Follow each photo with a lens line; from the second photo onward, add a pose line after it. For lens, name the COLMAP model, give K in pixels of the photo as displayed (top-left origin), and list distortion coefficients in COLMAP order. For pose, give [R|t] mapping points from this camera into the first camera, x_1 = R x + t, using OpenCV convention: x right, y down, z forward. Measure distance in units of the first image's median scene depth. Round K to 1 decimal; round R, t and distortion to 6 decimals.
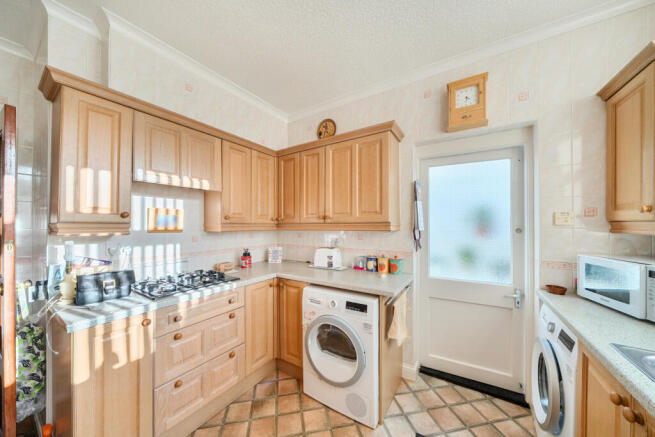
lens RADIAL K [[225.5, 0, 325.9], [0, 225.5, 222.7], [0, 0, 1]] dist [-0.002022, 0.000133]
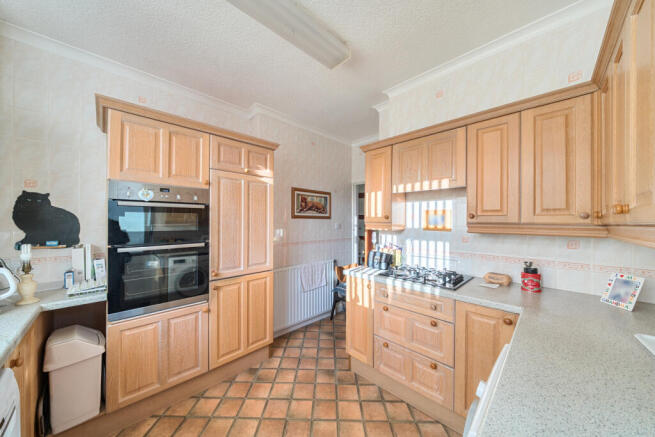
lens RADIAL K [[225.5, 0, 341.0], [0, 225.5, 222.0], [0, 0, 1]] dist [-0.002022, 0.000133]
pose [[-0.174618, -0.000132, -0.984636, 0.682667], [-0.000308, 1.000000, -0.000080, -0.001661], [0.984636, 0.000290, -0.174618, 0.970085]]
